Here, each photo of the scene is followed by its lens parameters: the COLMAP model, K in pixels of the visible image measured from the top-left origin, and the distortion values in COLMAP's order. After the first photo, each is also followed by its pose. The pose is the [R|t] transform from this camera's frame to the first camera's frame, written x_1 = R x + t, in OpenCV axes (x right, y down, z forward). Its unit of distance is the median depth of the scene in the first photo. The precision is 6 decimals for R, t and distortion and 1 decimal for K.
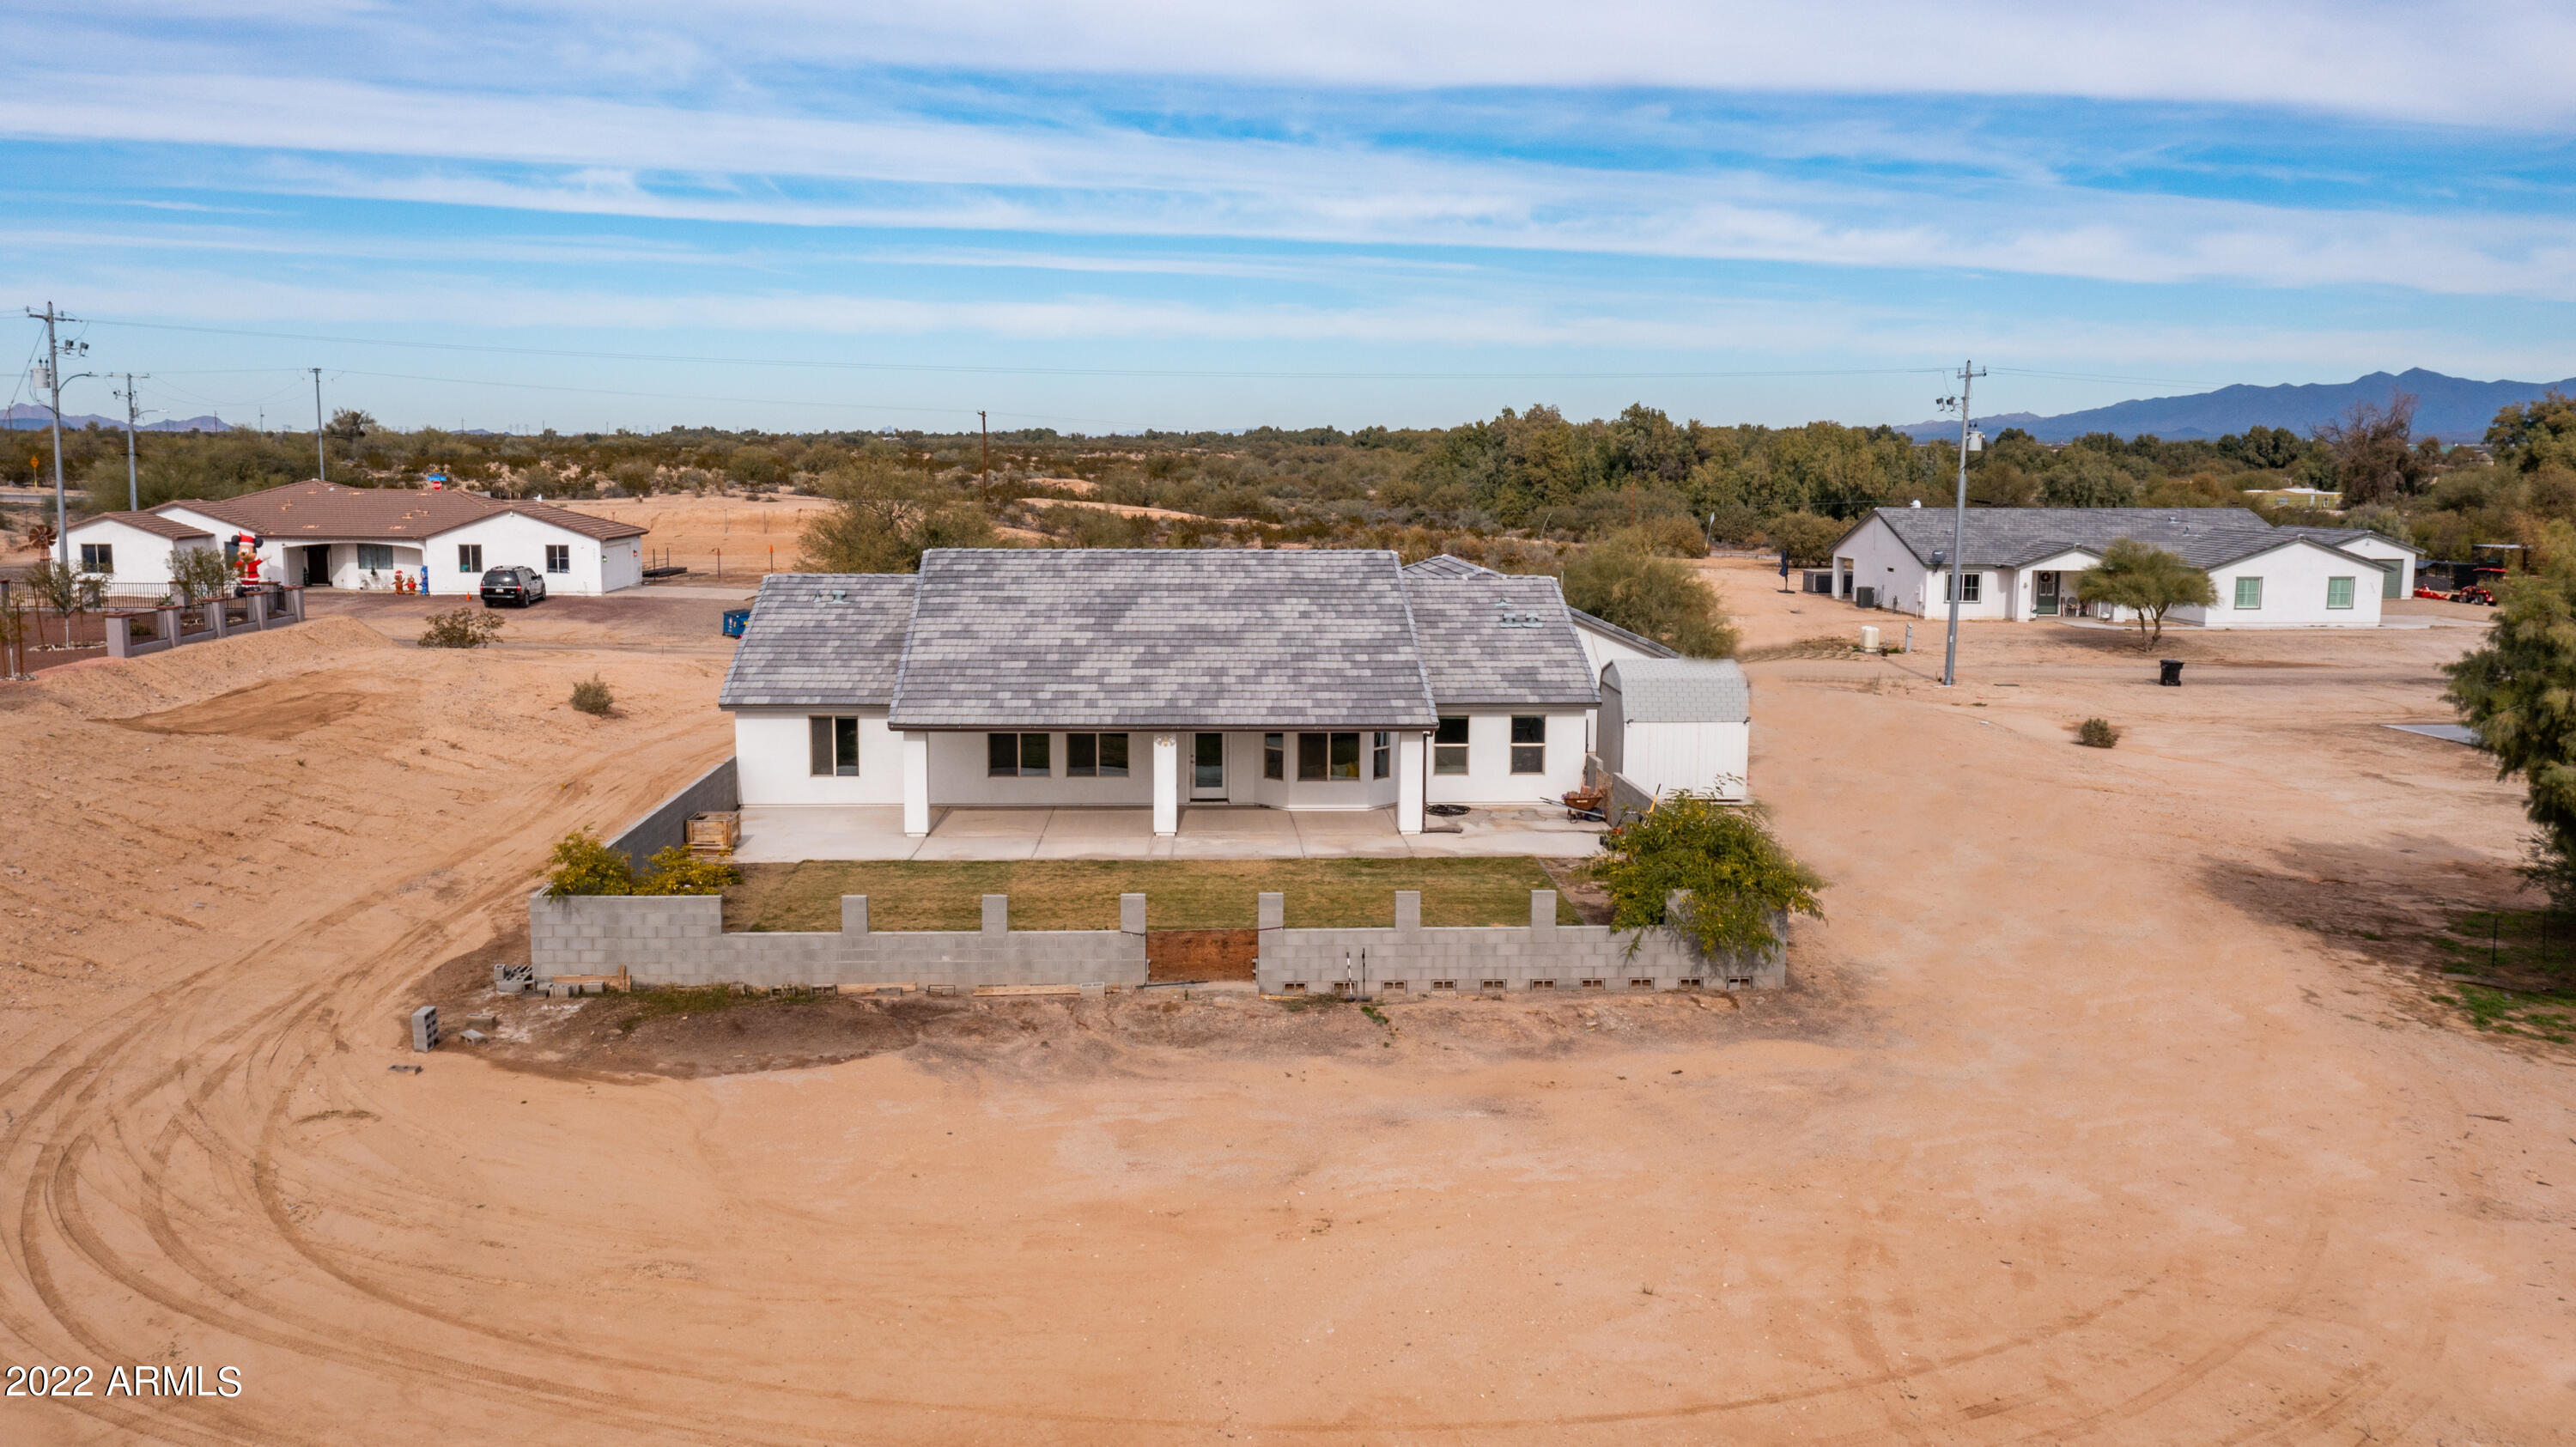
lens RADIAL K [[2020.5, 0, 1293.0], [0, 2020.5, 773.7], [0, 0, 1]] dist [-0.019133, 0.051568]
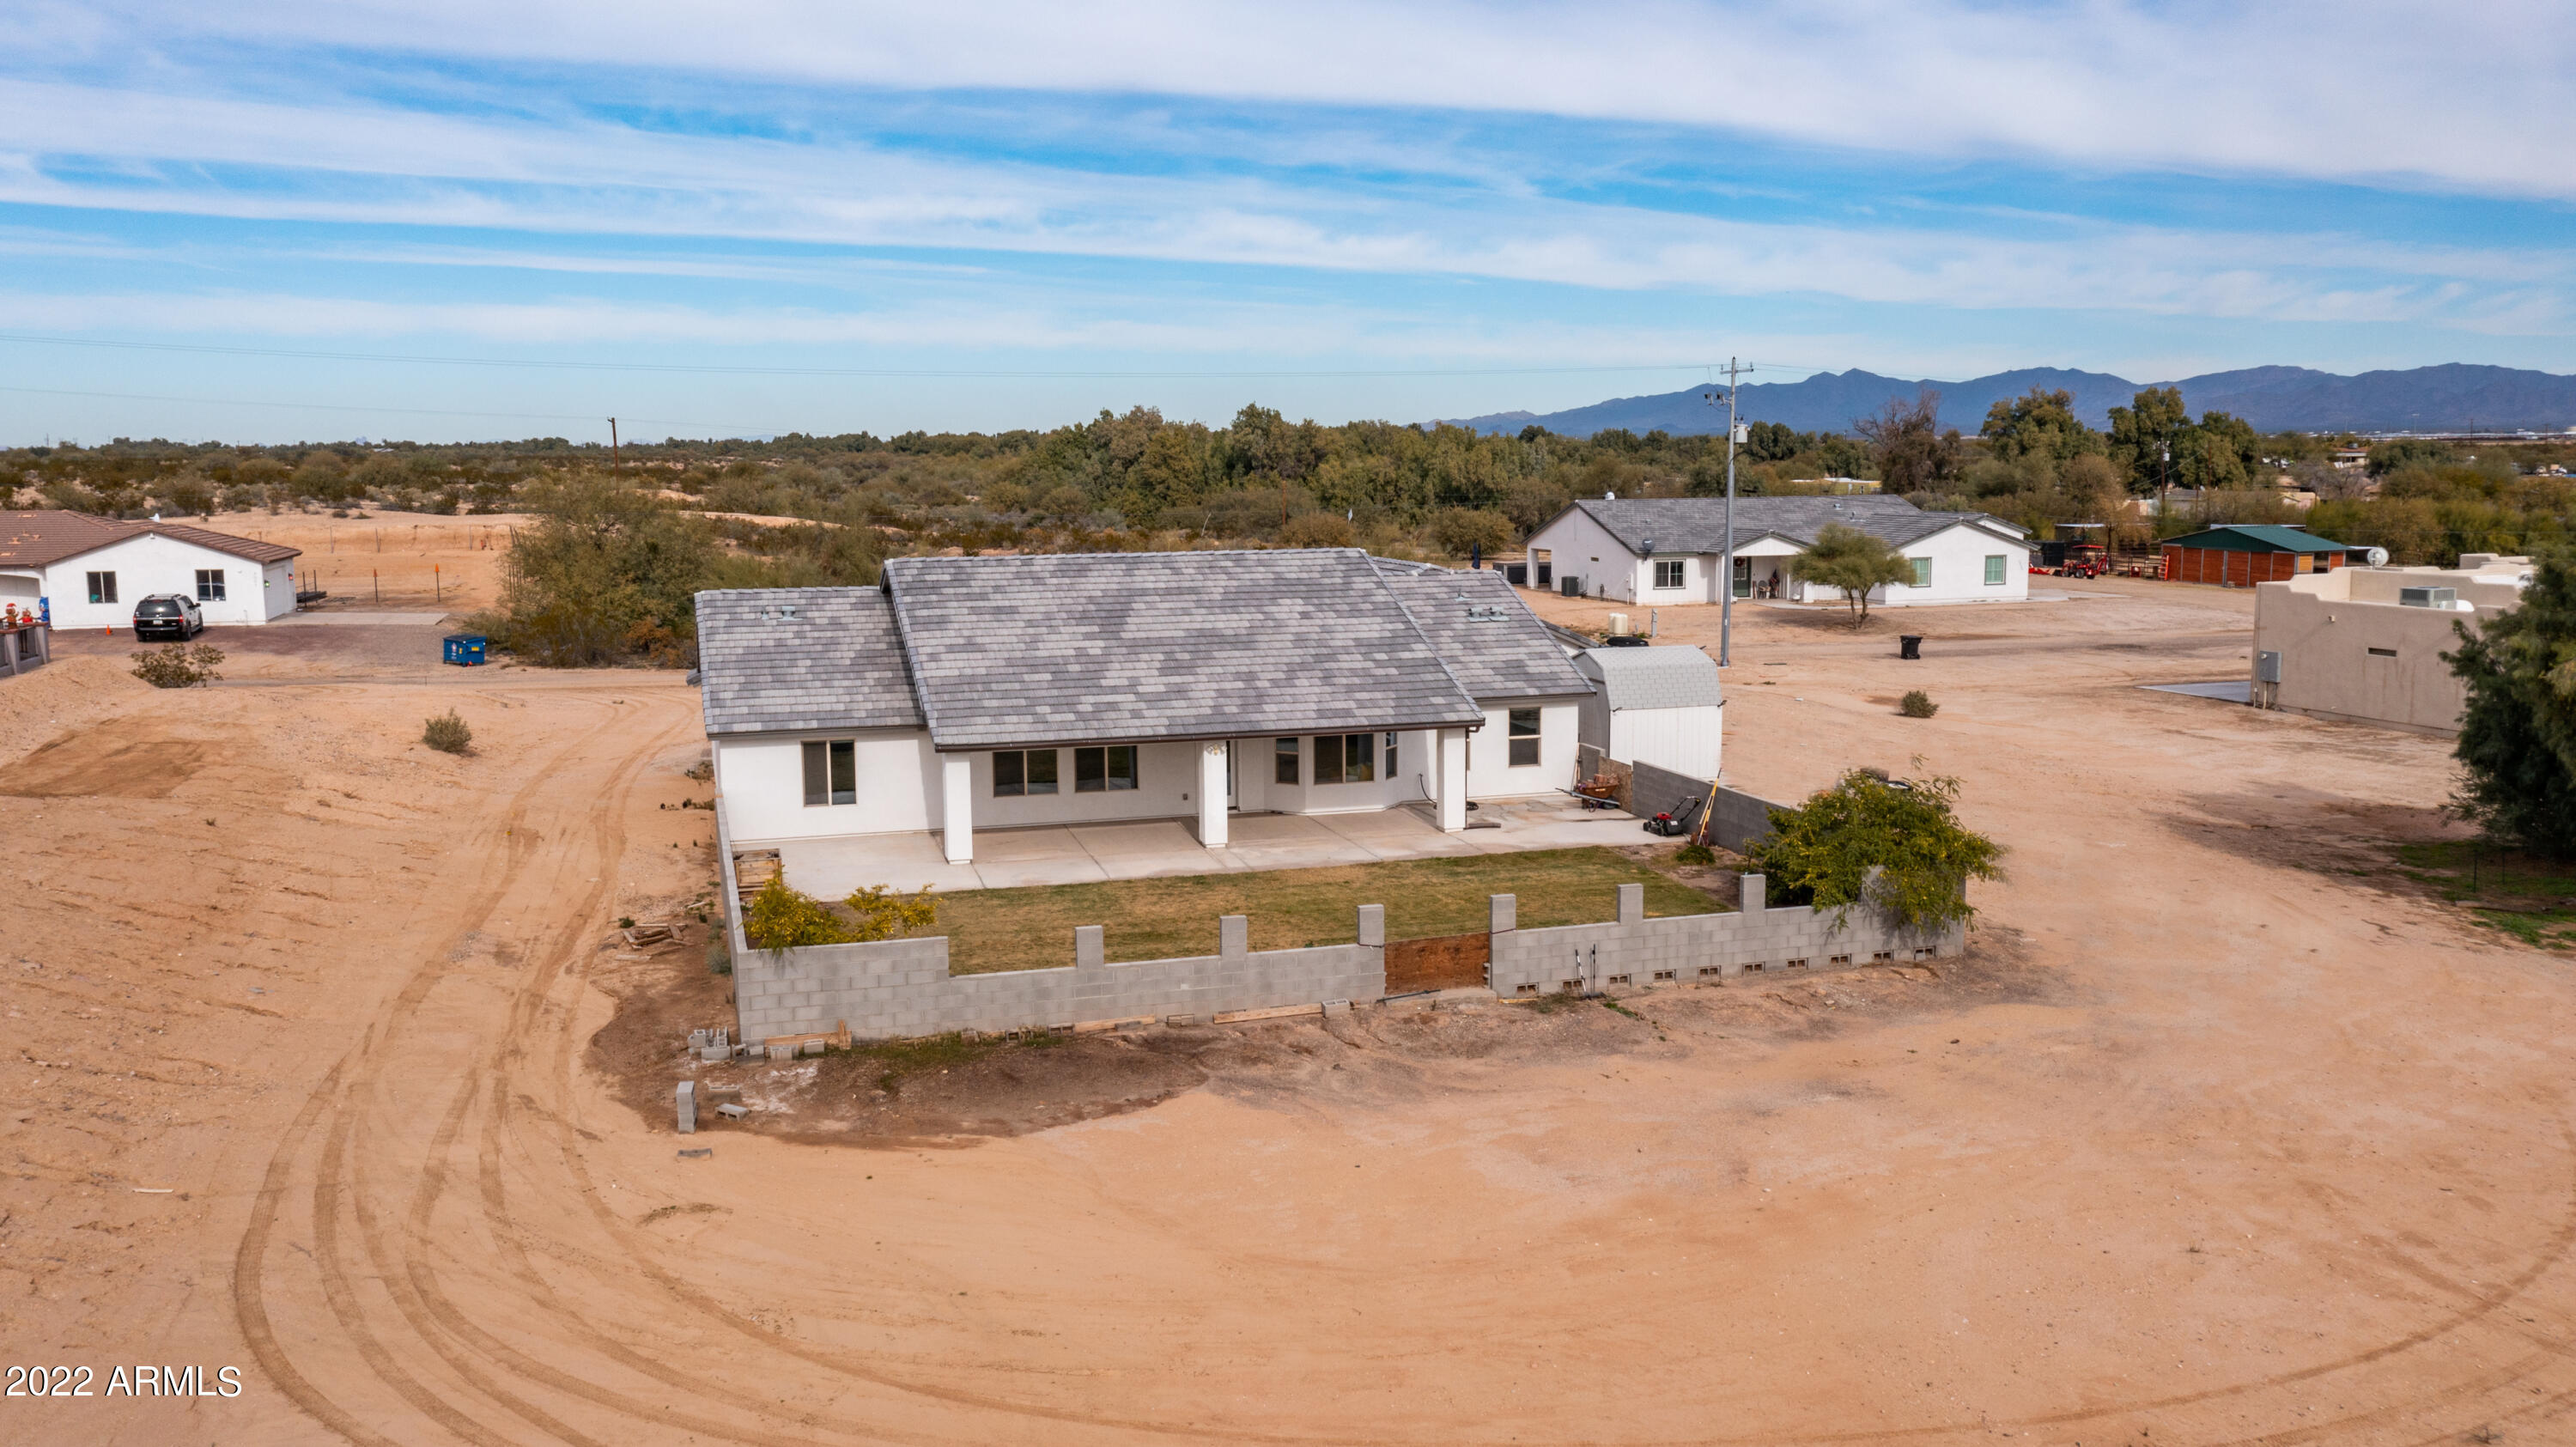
lens RADIAL K [[2020.5, 0, 1304.5], [0, 2020.5, 761.5], [0, 0, 1]] dist [-0.019133, 0.051568]
pose [[0.971940, -0.049013, 0.230068, -0.225852], [0.050722, 0.998712, -0.001516, -0.006311], [-0.229697, 0.013144, 0.973173, 0.046214]]
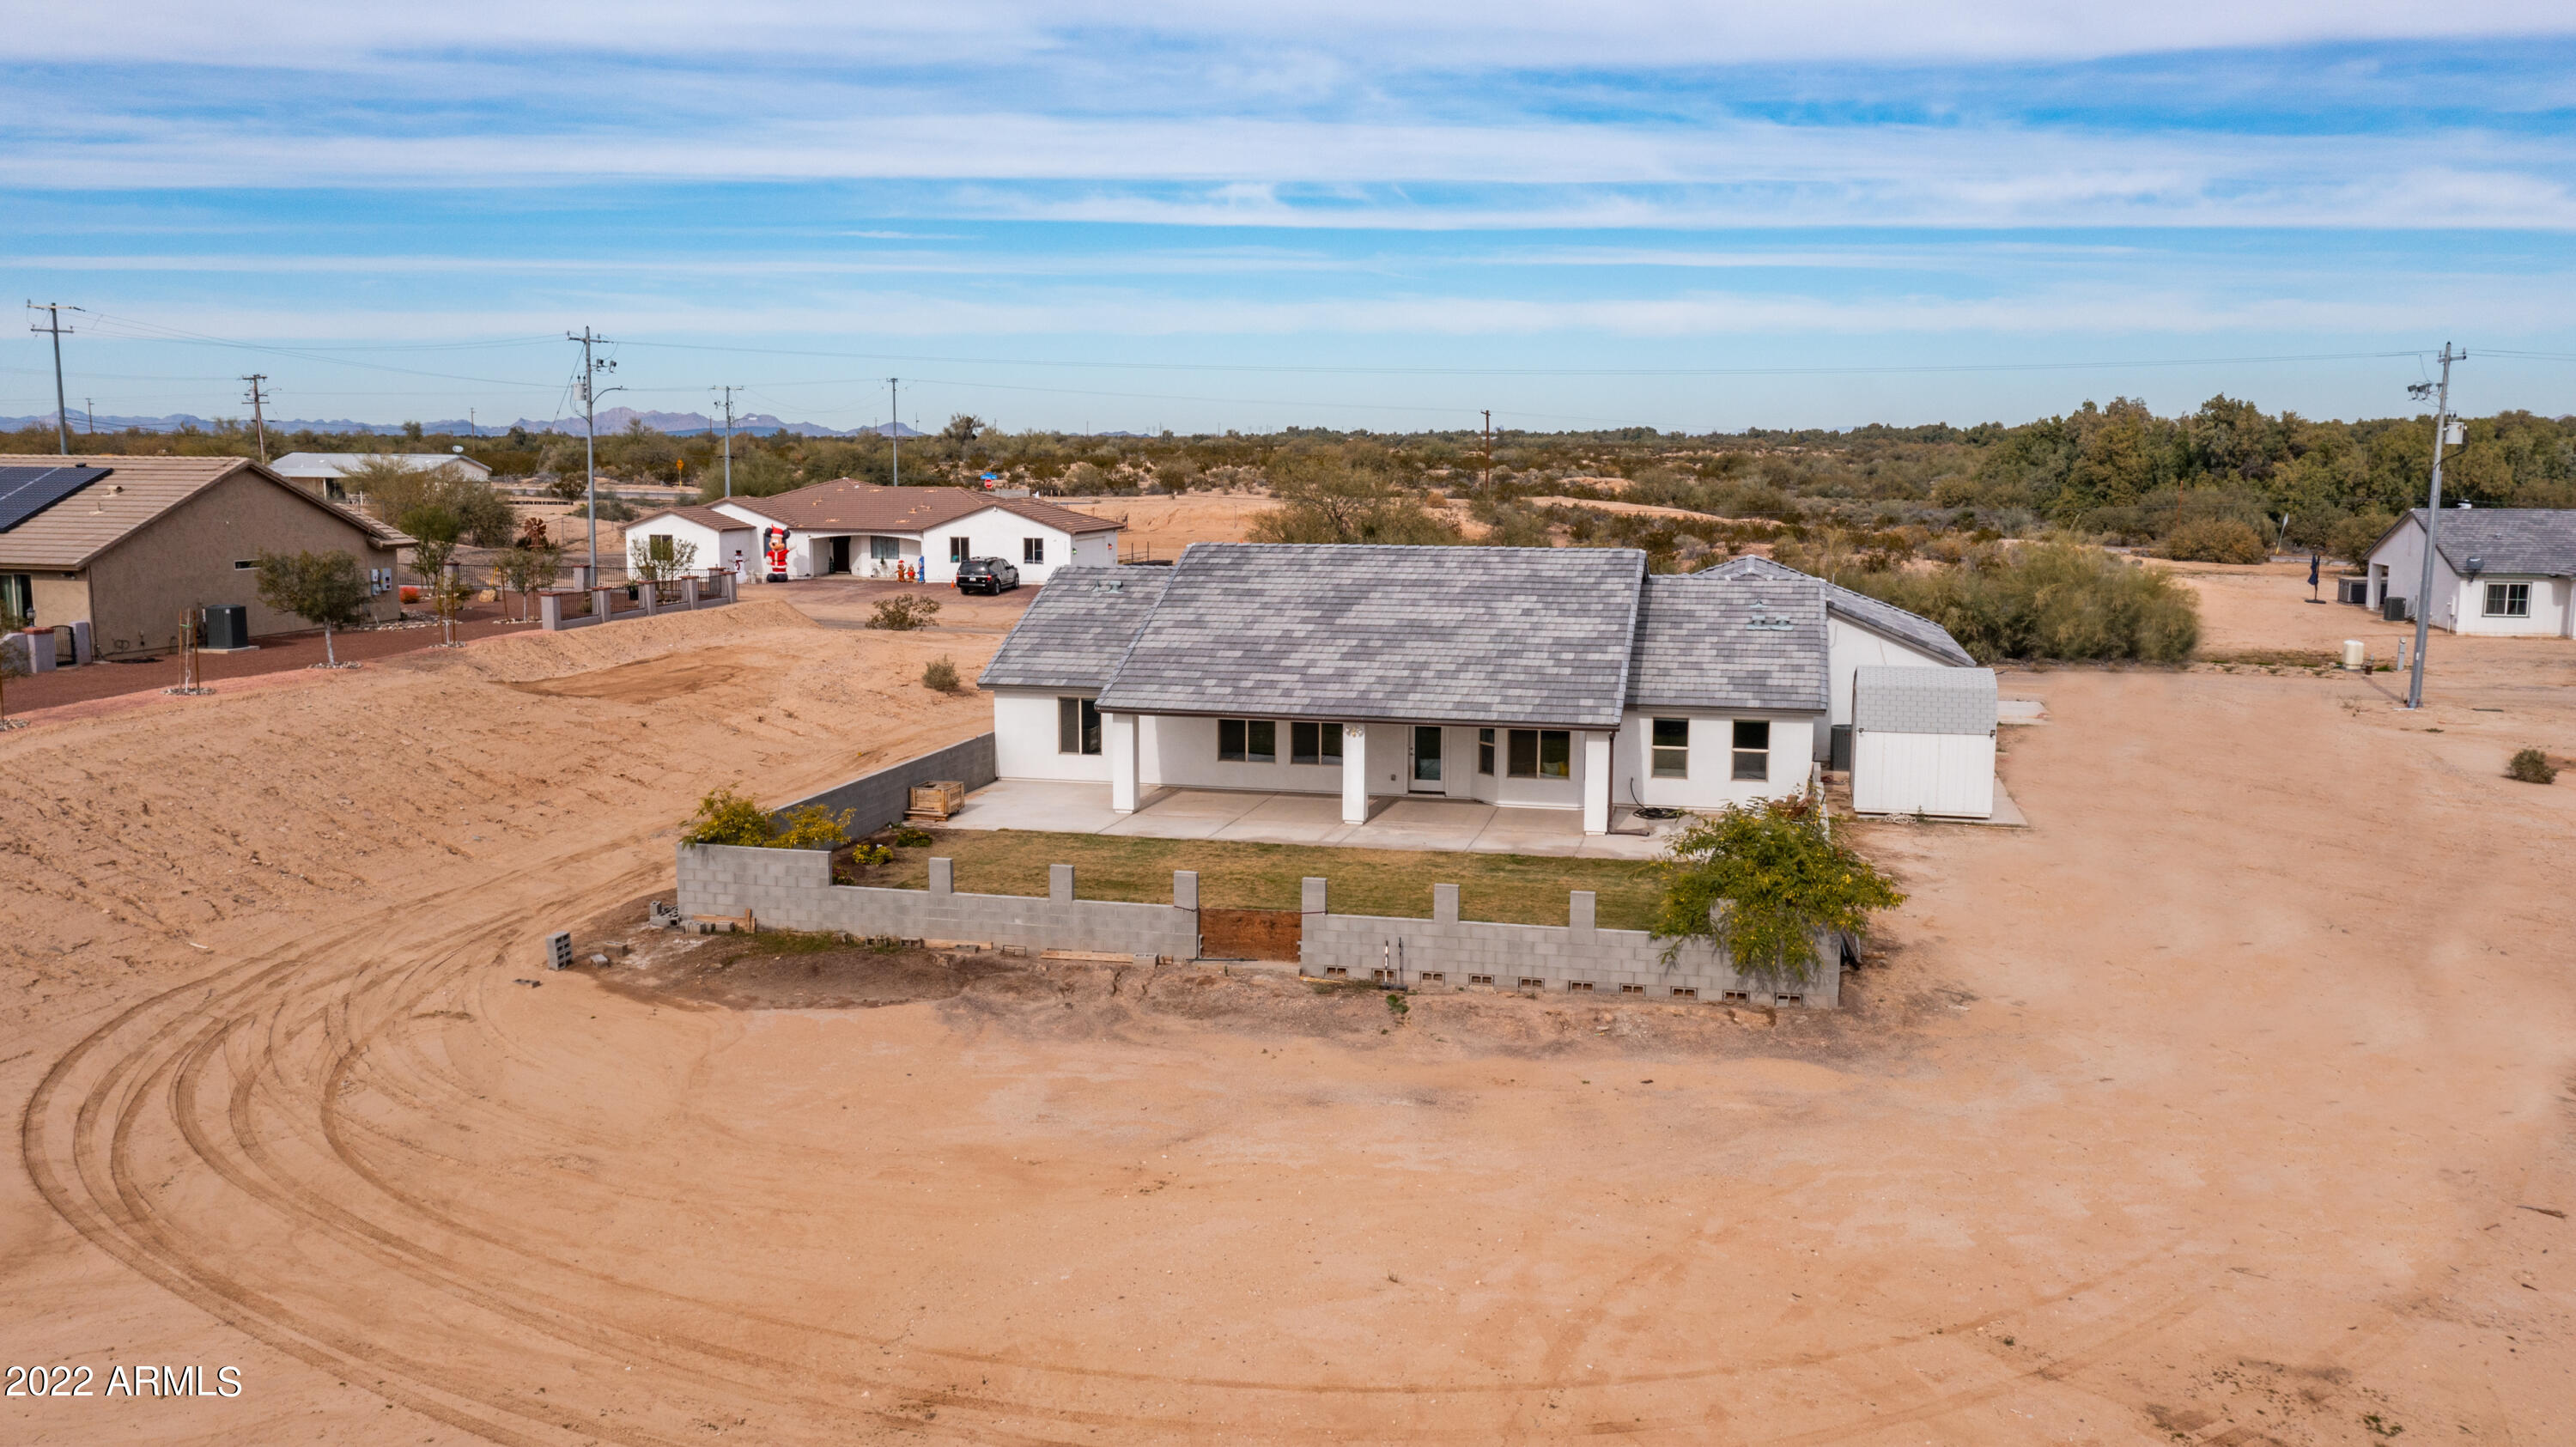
lens RADIAL K [[2020.5, 0, 1287.9], [0, 2020.5, 770.9], [0, 0, 1]] dist [-0.019133, 0.051568]
pose [[0.955902, 0.041733, -0.290705, 0.188806], [-0.041943, 0.999105, 0.005512, -0.000469], [0.290675, 0.006925, 0.956797, 0.006986]]
